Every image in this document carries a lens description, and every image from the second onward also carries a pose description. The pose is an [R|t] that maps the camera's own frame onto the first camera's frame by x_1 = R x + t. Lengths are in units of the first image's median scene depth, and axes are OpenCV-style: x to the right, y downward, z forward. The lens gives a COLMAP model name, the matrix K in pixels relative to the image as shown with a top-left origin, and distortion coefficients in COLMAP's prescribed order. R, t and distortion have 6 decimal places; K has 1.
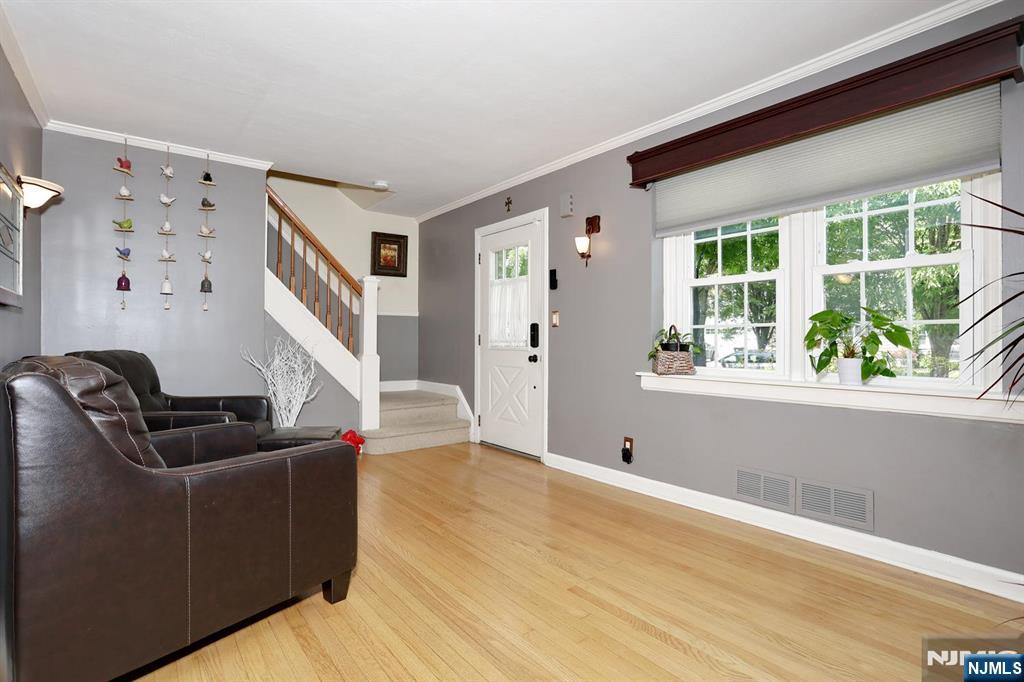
lens RADIAL K [[497.3, 0, 508.5], [0, 497.3, 340.0], [0, 0, 1]] dist [-0.077196, 0.033909]
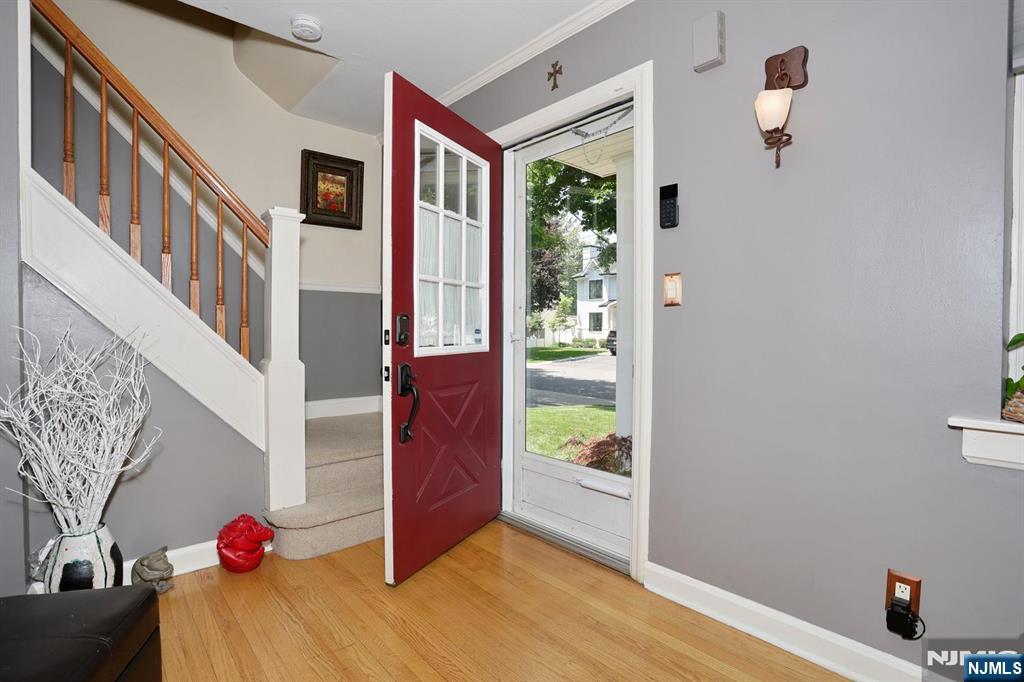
lens RADIAL K [[497.3, 0, 508.5], [0, 497.3, 340.0], [0, 0, 1]] dist [-0.077196, 0.033909]
pose [[0.997518, -0.000056, 0.070419, -0.087416], [-0.001107, 0.999864, 0.016470, -0.001058], [-0.070410, -0.016507, 0.997382, 0.489567]]
